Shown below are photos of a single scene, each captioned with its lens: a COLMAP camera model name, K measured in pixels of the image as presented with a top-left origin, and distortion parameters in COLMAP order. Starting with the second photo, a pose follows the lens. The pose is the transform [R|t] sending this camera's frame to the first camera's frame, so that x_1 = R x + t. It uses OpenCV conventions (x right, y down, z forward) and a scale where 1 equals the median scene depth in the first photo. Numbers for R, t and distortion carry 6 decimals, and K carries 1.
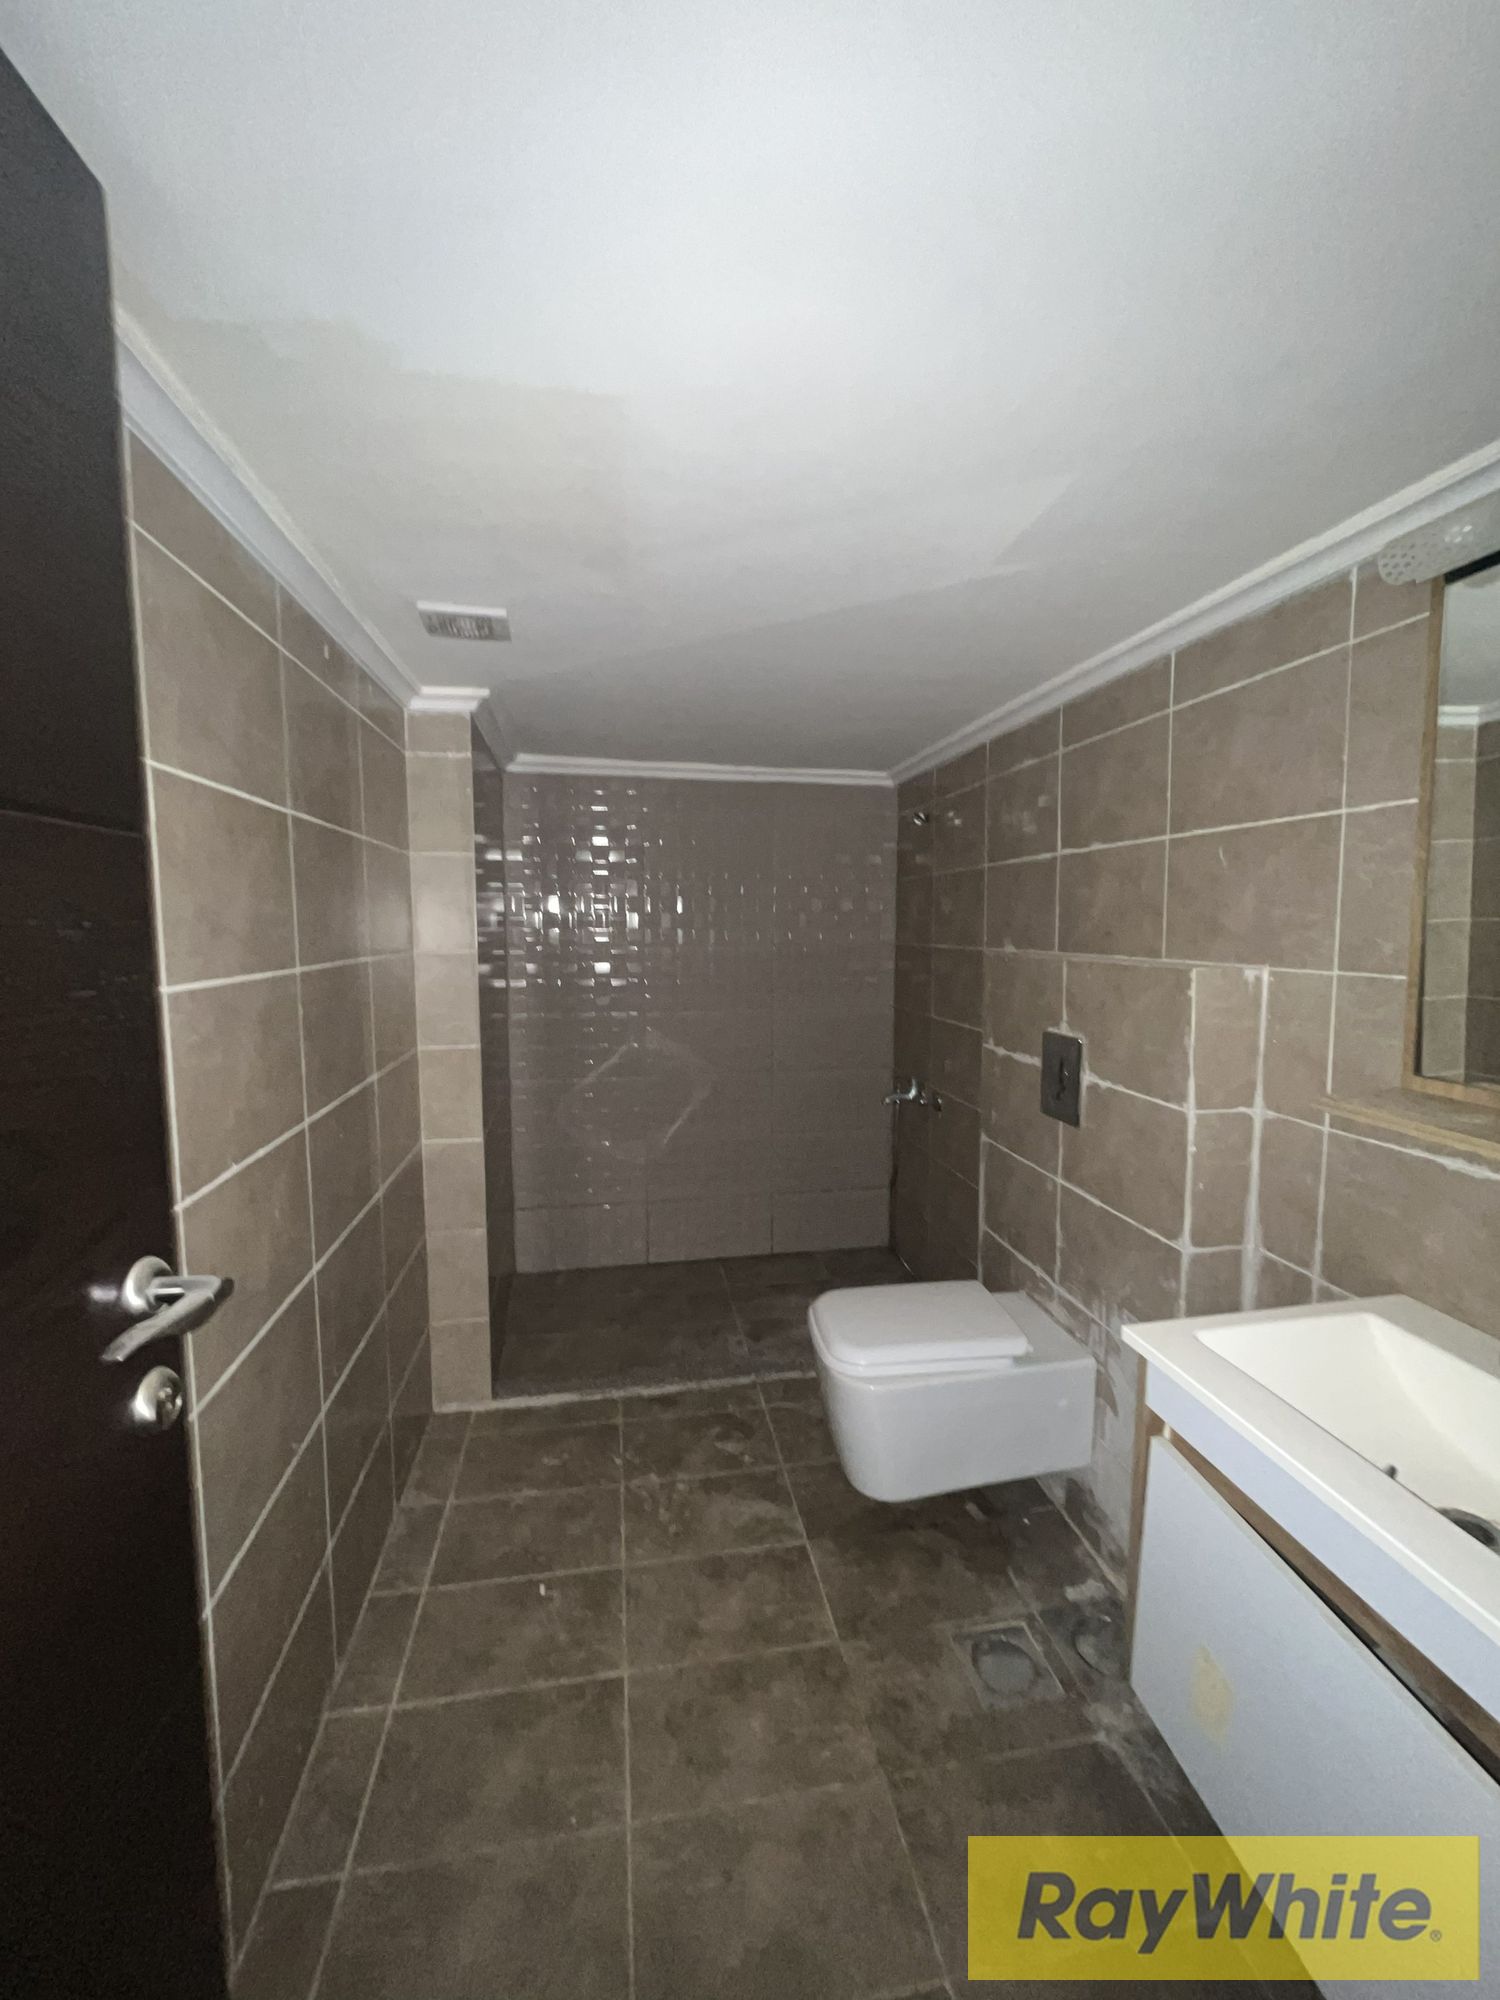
lens RADIAL K [[807.1, 0, 751.9], [0, 807.1, 995.7], [0, 0, 1]] dist [-0.003609, -0.000588]
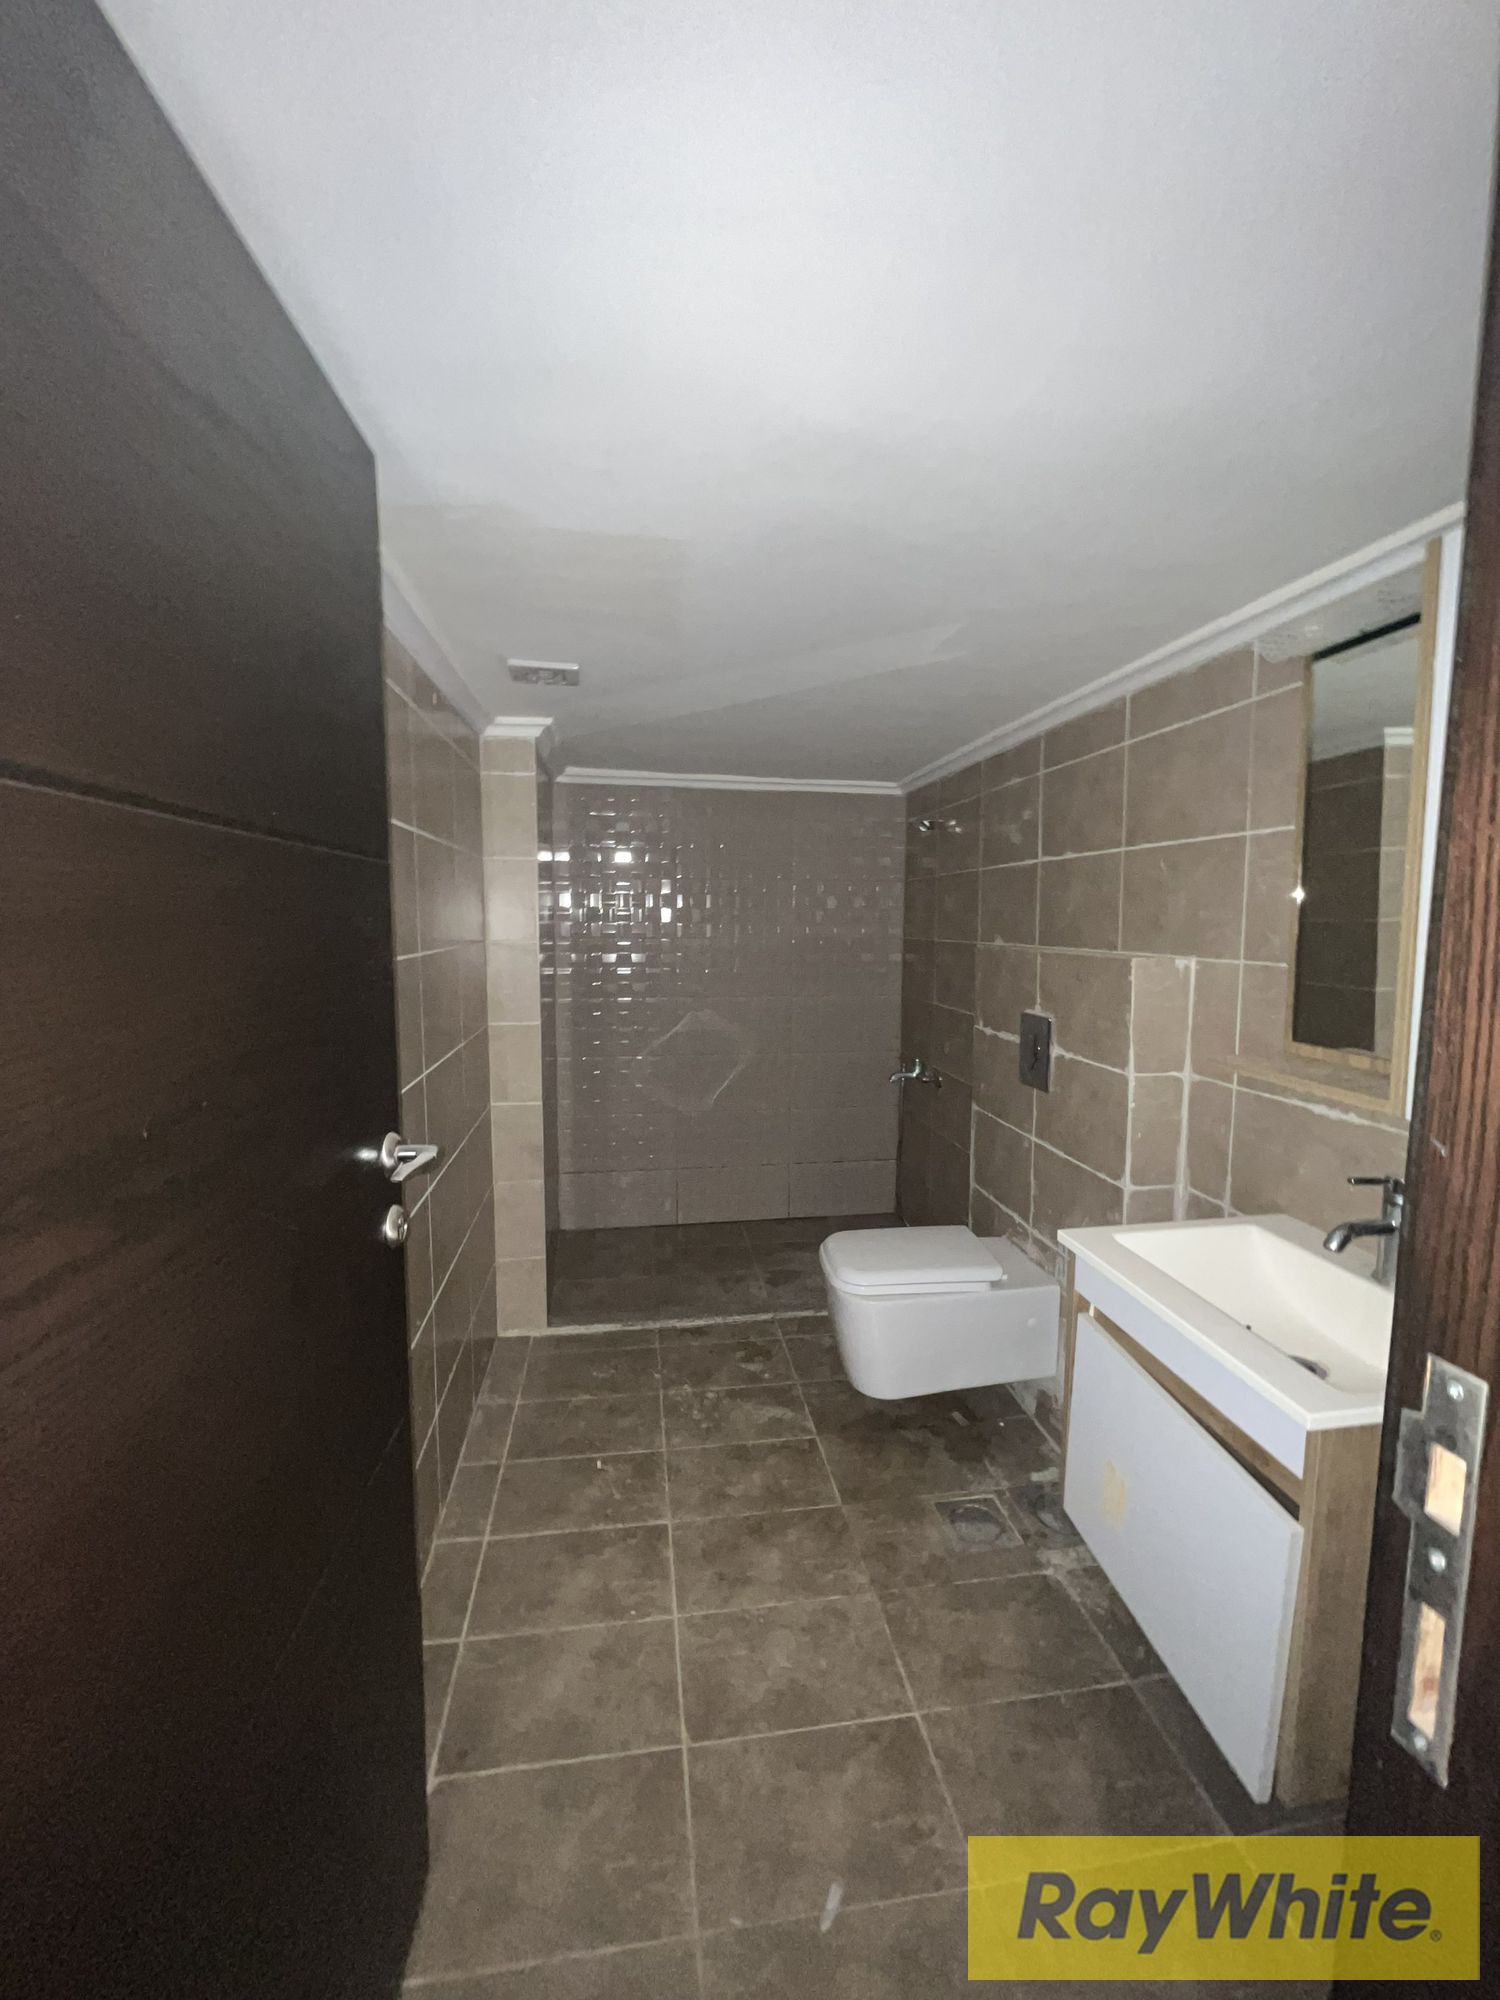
lens RADIAL K [[807.1, 0, 749.9], [0, 807.1, 996.2], [0, 0, 1]] dist [-0.003609, -0.000588]
pose [[0.999657, 0.008142, -0.024909, -0.006978], [-0.007948, 0.999937, 0.007873, 0.016234], [0.024972, -0.007672, 0.999659, -0.209492]]
